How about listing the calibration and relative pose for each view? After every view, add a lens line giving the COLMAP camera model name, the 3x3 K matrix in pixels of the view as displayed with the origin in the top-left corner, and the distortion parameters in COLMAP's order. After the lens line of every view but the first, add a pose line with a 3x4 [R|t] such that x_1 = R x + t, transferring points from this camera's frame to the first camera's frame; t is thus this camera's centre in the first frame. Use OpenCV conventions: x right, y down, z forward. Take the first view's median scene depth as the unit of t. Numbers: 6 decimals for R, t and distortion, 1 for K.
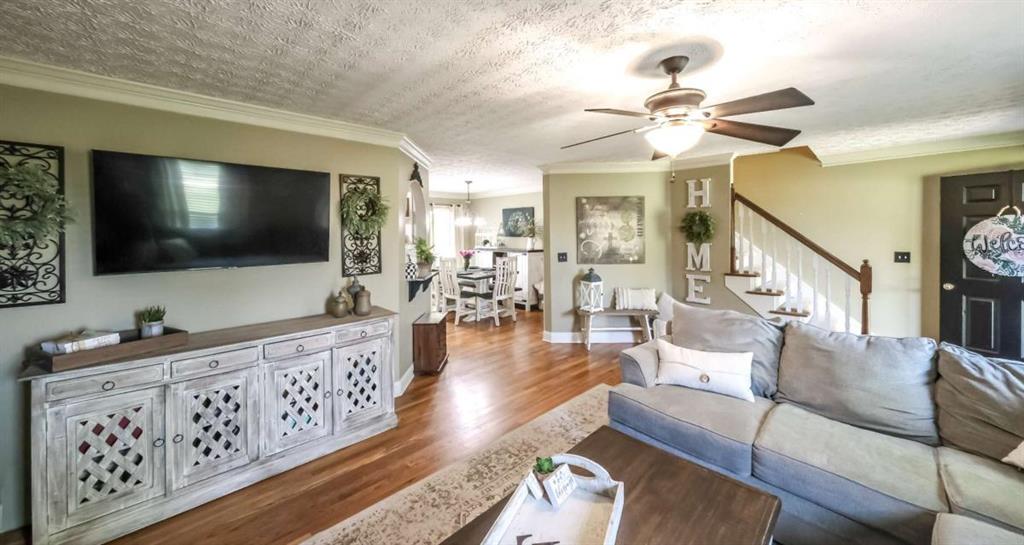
lens RADIAL K [[361.8, 0, 511.7], [0, 361.8, 231.0], [0, 0, 1]] dist [-0.008709, -0.000002]
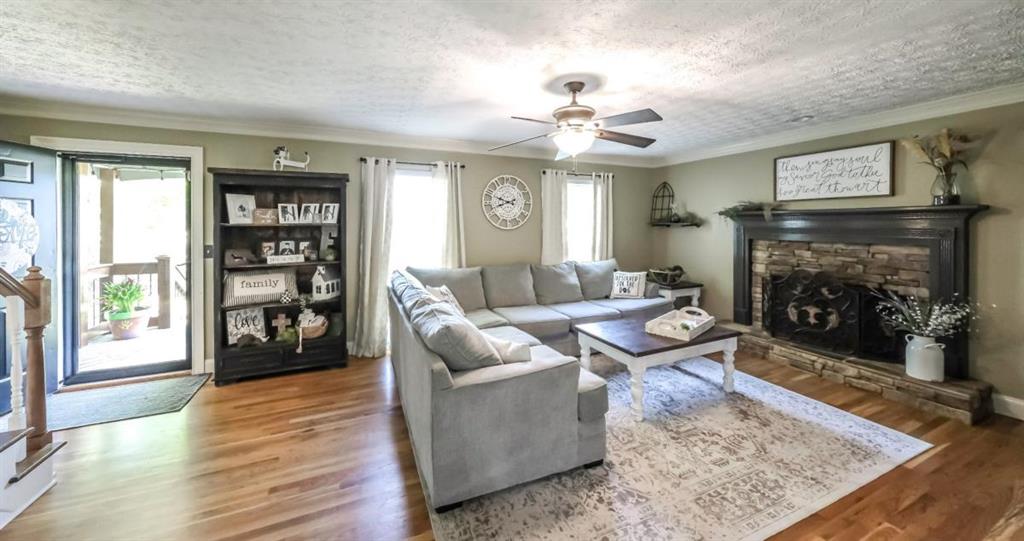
lens RADIAL K [[359.5, 0, 514.5], [0, 359.5, 225.3], [0, 0, 1]] dist [0.001884, -0.000127]
pose [[-0.937540, 0.008415, 0.347777, 0.083043], [0.009883, 0.999948, 0.002449, 0.017121], [-0.347738, 0.005733, -0.937574, 0.961435]]
